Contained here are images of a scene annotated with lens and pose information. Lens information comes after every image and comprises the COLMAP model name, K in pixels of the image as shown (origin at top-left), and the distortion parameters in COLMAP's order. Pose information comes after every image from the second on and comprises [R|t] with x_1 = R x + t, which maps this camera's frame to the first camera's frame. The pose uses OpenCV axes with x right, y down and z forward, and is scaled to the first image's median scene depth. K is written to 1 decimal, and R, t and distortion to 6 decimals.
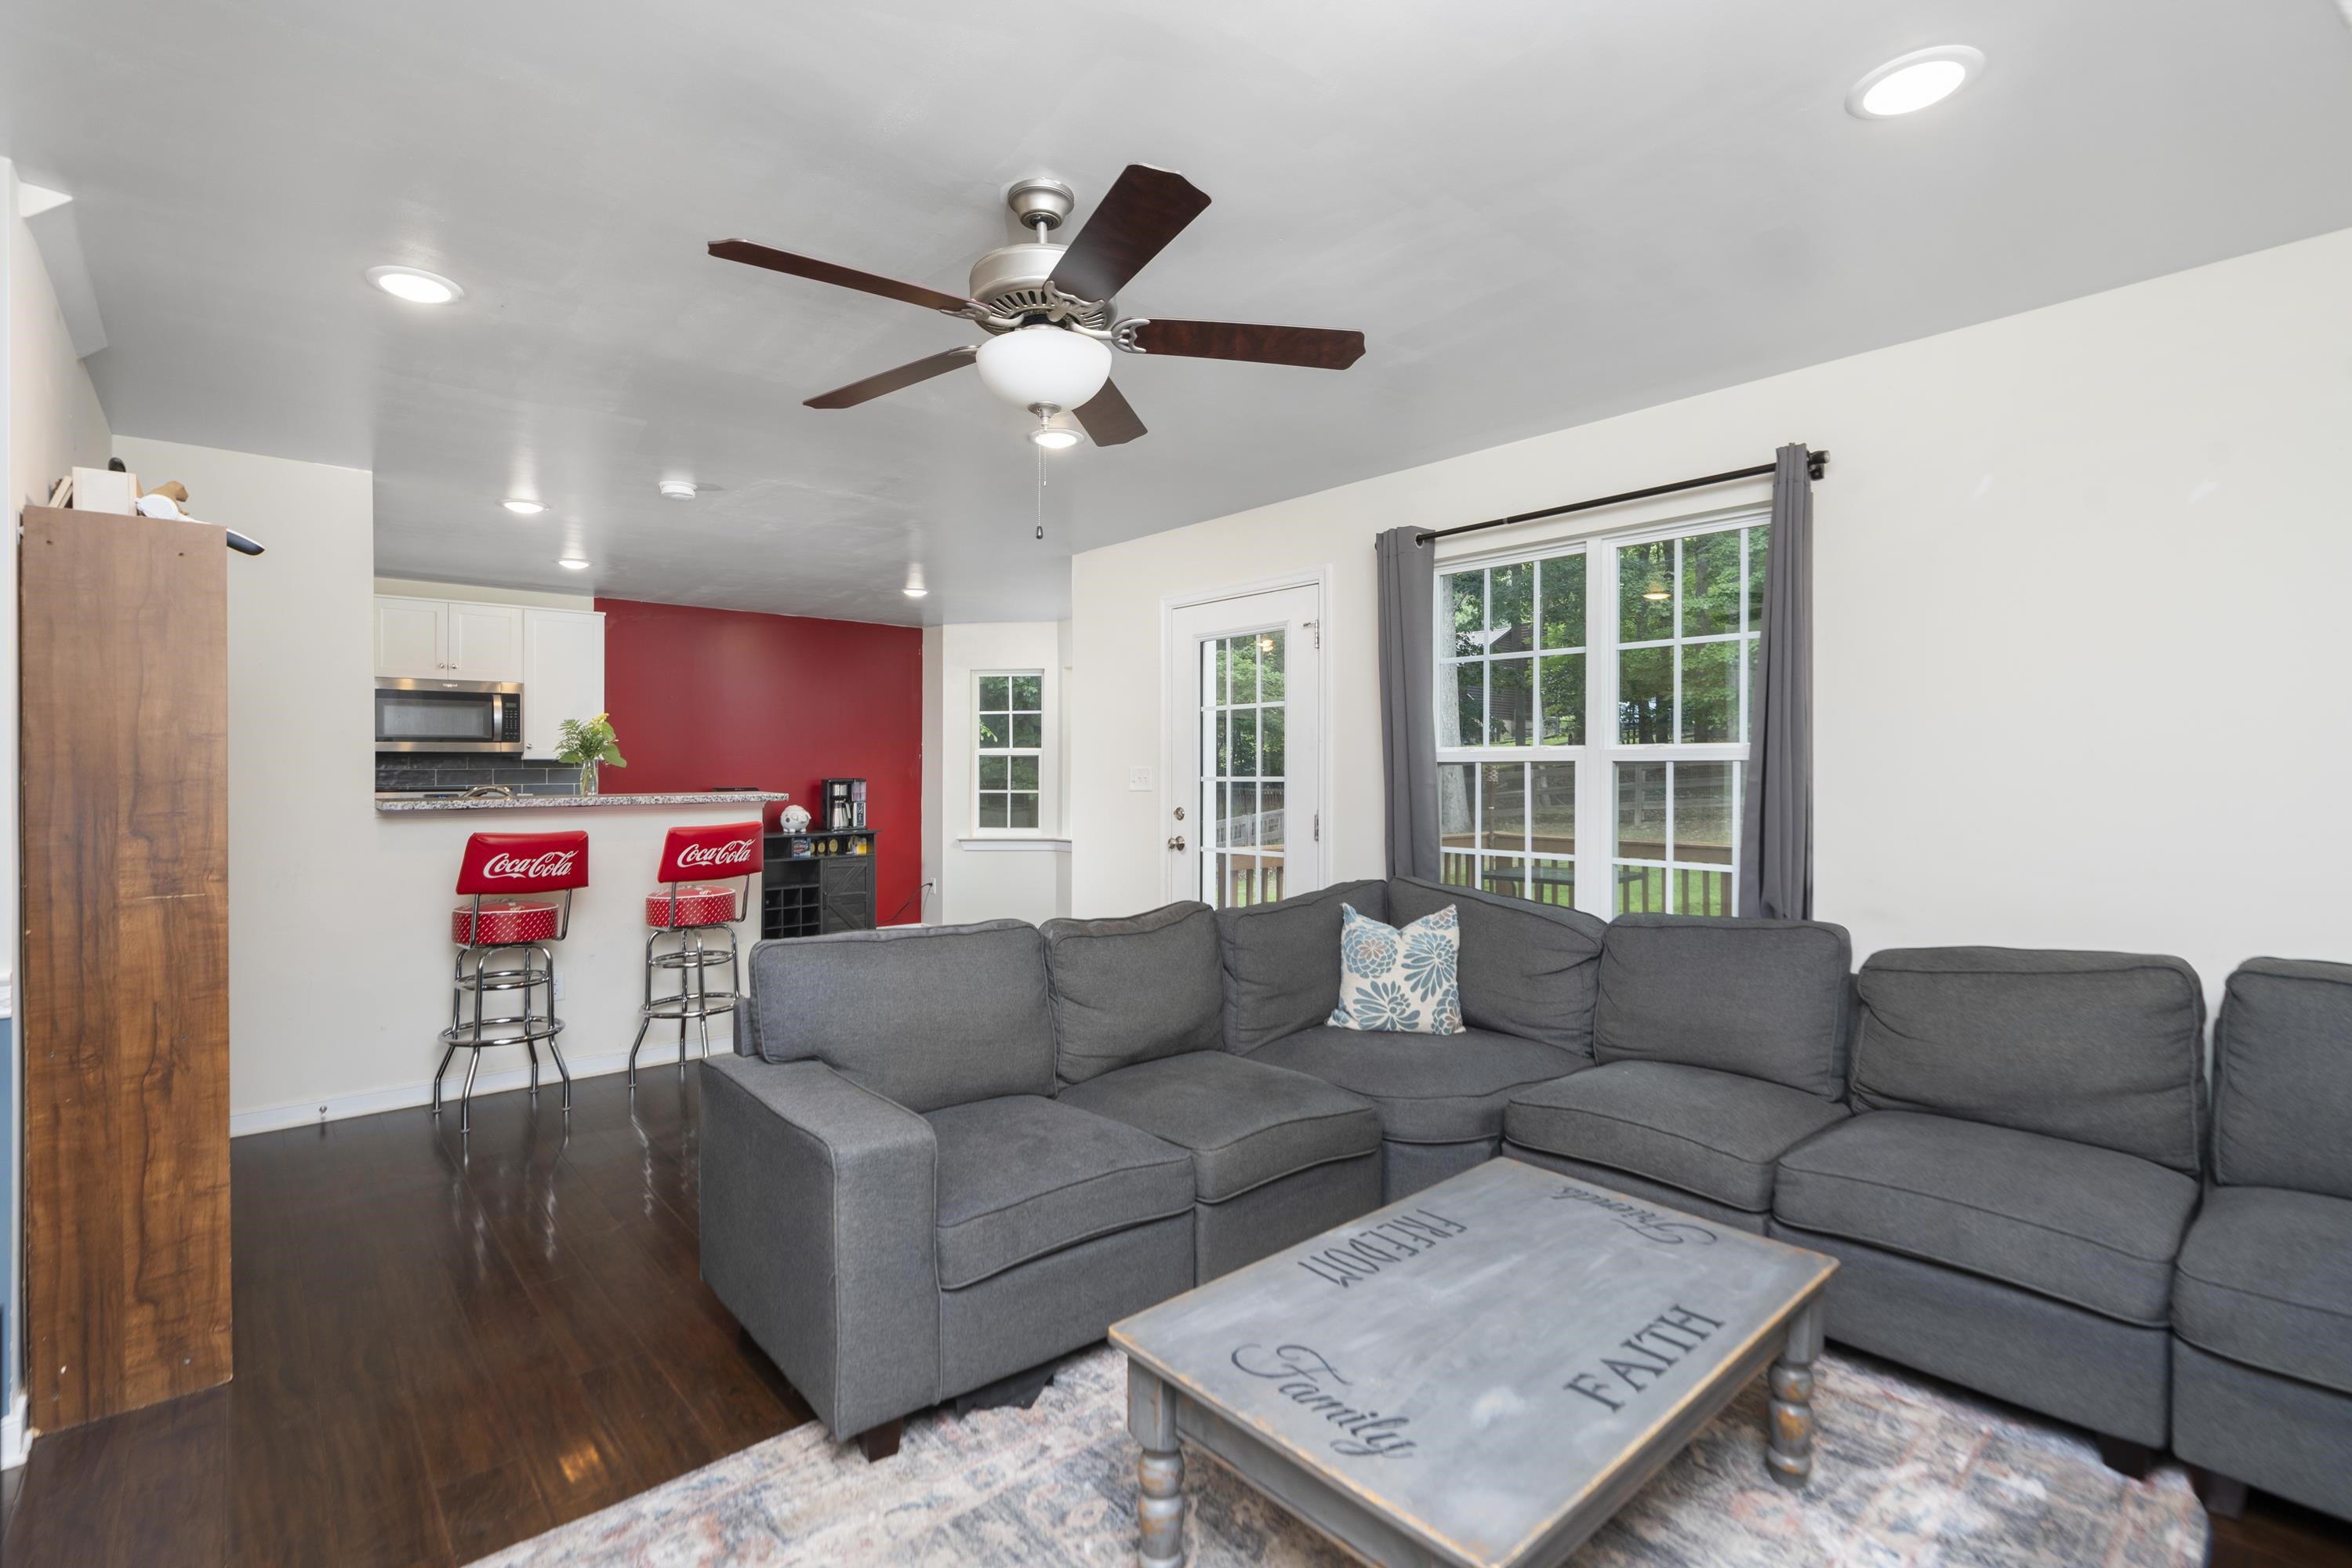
lens RADIAL K [[1055.9, 0, 1176.6], [0, 1055.9, 779.1], [0, 0, 1]] dist [-0.000274, 0.000655]
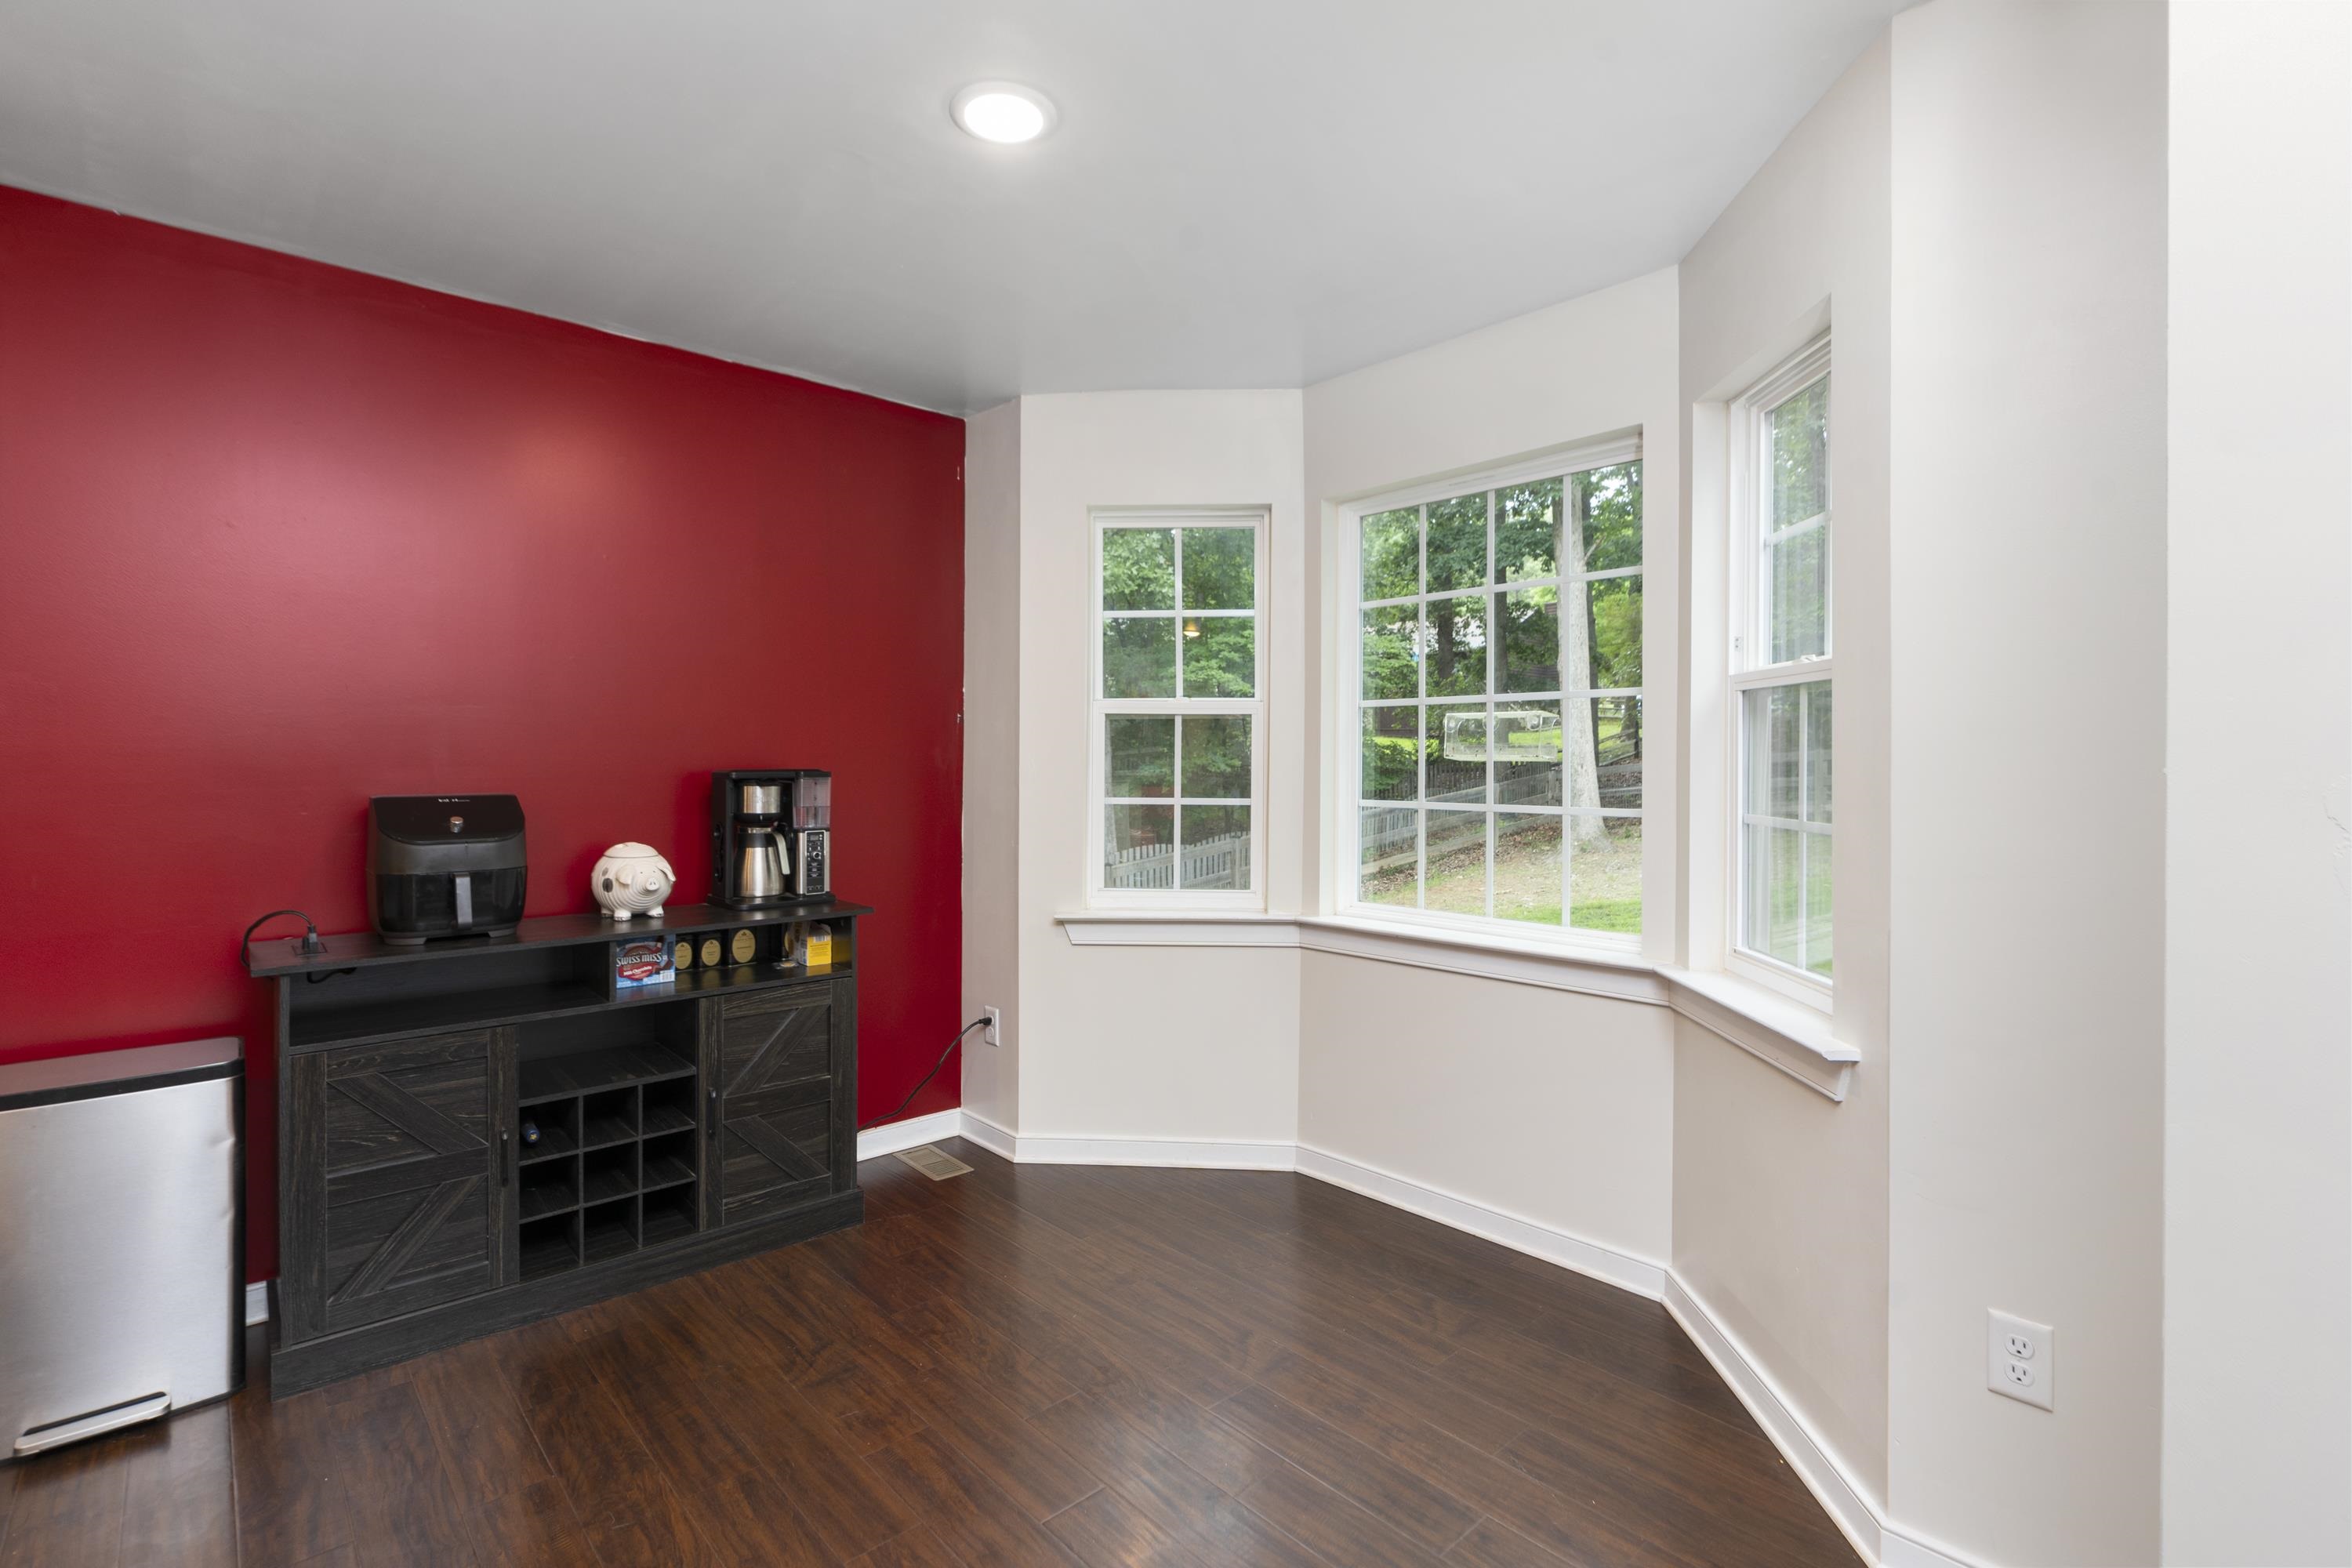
lens RADIAL K [[1055.9, 0, 1168.6], [0, 1055.9, 785.0], [0, 0, 1]] dist [-0.000274, 0.000655]
pose [[0.999925, 0.001571, 0.012171, -0.175868], [-0.001638, 0.999983, 0.005515, 0.002897], [-0.012163, -0.005535, 0.999911, 0.613498]]
